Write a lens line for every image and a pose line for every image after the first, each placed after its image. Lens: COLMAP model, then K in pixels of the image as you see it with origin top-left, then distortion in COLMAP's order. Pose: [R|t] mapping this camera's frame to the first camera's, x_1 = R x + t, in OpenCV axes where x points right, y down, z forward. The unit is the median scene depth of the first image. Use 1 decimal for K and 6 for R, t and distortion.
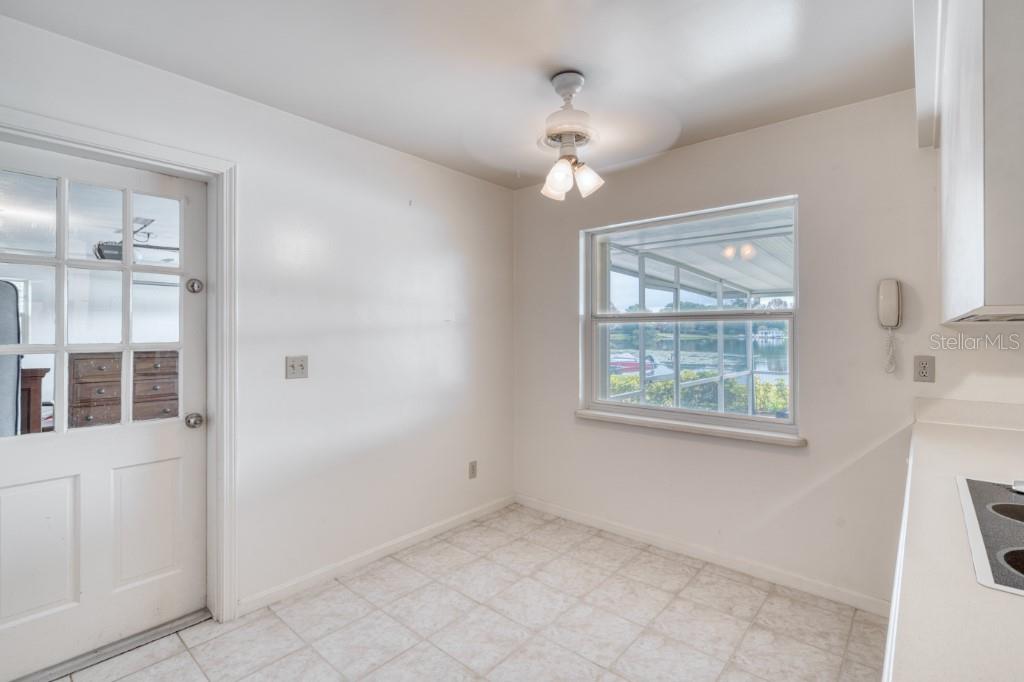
lens RADIAL K [[476.0, 0, 514.6], [0, 476.0, 328.6], [0, 0, 1]] dist [0.001320, -0.000684]
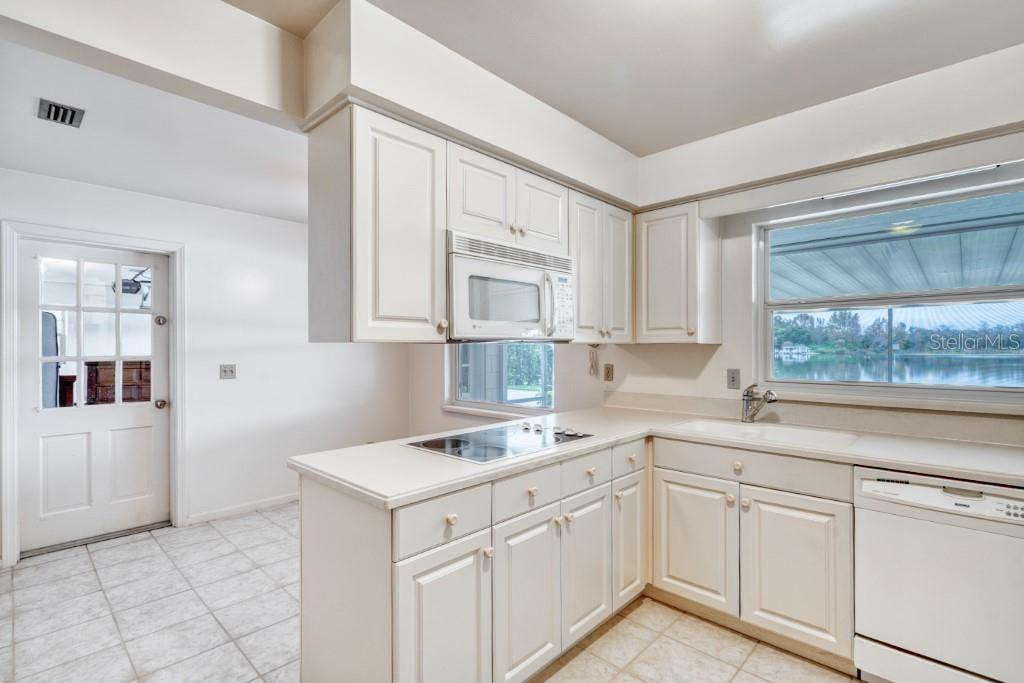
lens RADIAL K [[476.0, 0, 509.8], [0, 476.0, 347.7], [0, 0, 1]] dist [0.001320, -0.000684]
pose [[0.998922, -0.000369, -0.046424, 0.586062], [0.000675, 0.999978, 0.006571, -0.007497], [0.046421, -0.006595, 0.998900, -0.559096]]
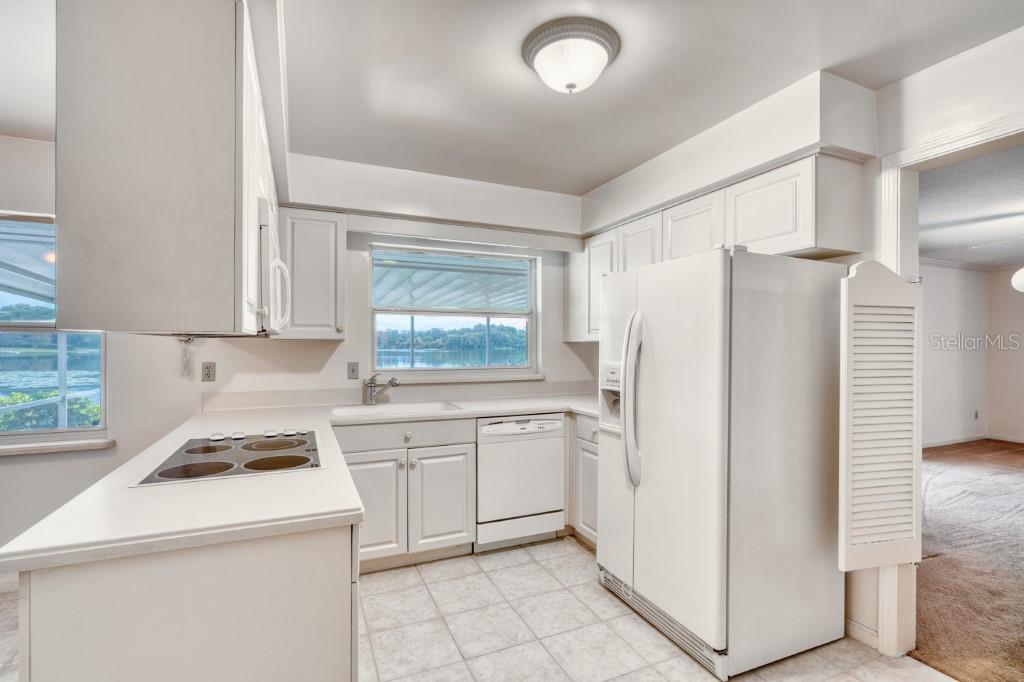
lens RADIAL K [[476.0, 0, 511.3], [0, 476.0, 347.4], [0, 0, 1]] dist [0.001320, -0.000684]
pose [[0.430849, -0.000905, 0.902424, 0.002706], [-0.007935, 0.999957, 0.004791, 0.000488], [-0.902389, -0.009225, 0.430823, -0.356388]]
